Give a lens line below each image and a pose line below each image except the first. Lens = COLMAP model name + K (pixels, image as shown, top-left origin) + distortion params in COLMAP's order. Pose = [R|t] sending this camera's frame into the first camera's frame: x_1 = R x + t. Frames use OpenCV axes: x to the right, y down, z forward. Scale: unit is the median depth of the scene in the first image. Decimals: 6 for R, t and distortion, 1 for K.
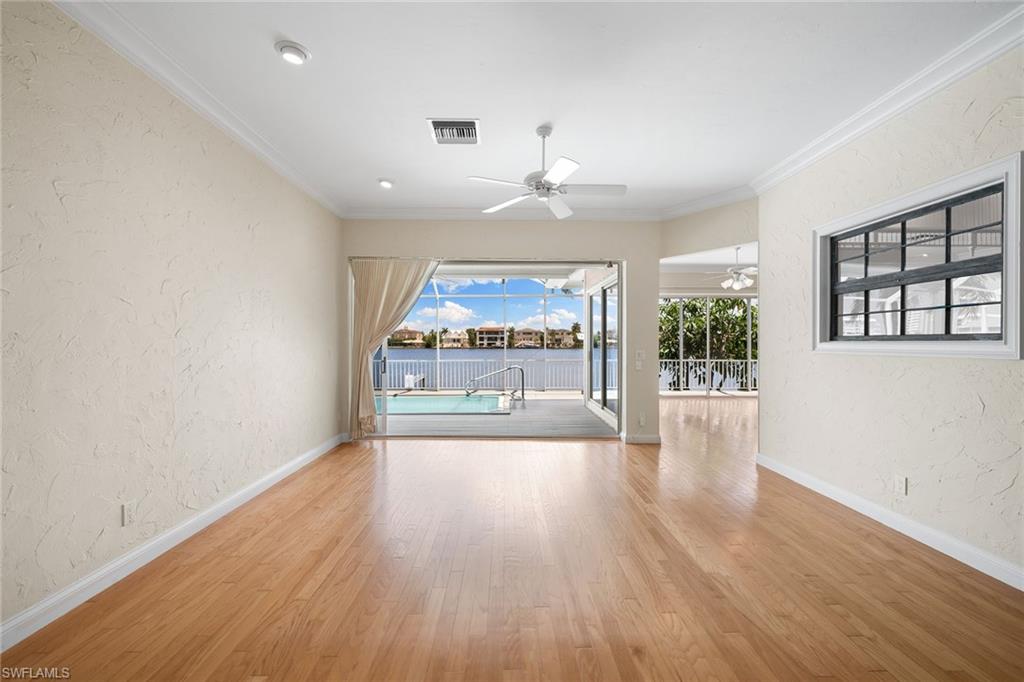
lens RADIAL K [[429.6, 0, 505.5], [0, 429.6, 343.5], [0, 0, 1]] dist [-0.000534, -0.000027]
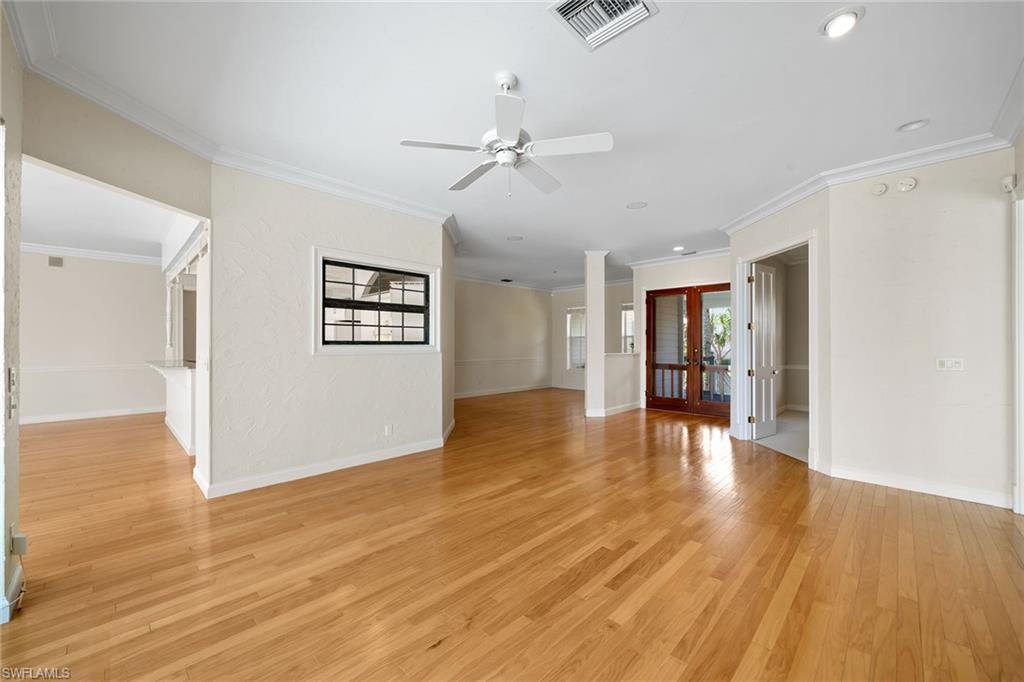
lens RADIAL K [[392.0, 0, 508.8], [0, 392.0, 342.7], [0, 0, 1]] dist [-0.001082, -0.000077]
pose [[-0.710626, 0.004481, 0.703555, -0.263668], [0.002539, 0.999990, -0.003804, -0.003583], [-0.703565, -0.000916, -0.710630, 0.945748]]
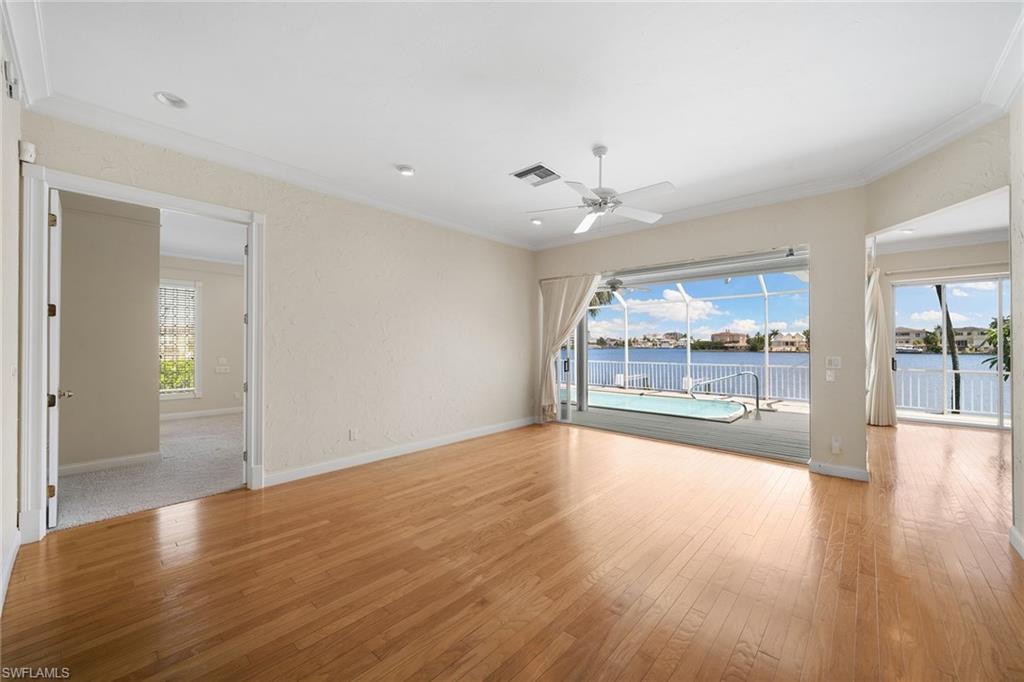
lens RADIAL K [[392.0, 0, 508.8], [0, 392.0, 342.7], [0, 0, 1]] dist [-0.001082, -0.000077]
pose [[0.736168, -0.005050, -0.676780, 0.365802], [-0.001667, 0.999956, -0.009274, -0.001347], [0.676797, 0.007955, 0.736127, 0.076120]]
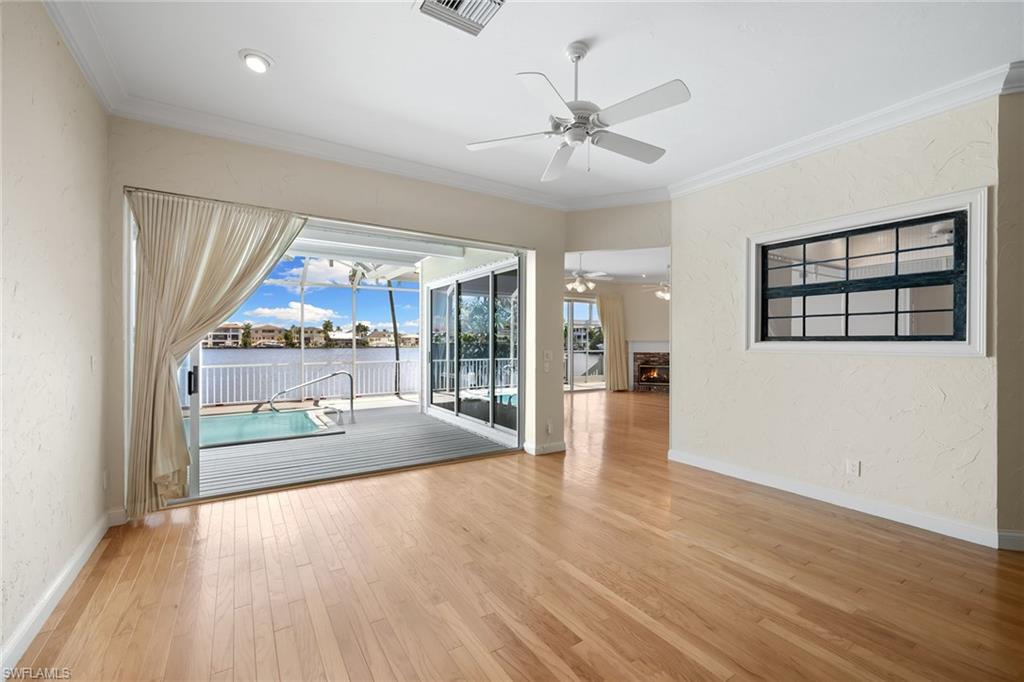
lens RADIAL K [[429.6, 0, 505.5], [0, 429.6, 343.5], [0, 0, 1]] dist [-0.000534, -0.000027]
pose [[0.846510, -0.000146, 0.532372, -0.248673], [-0.000860, 0.999998, 0.001642, -0.000890], [-0.532371, -0.001848, 0.846509, 0.283056]]
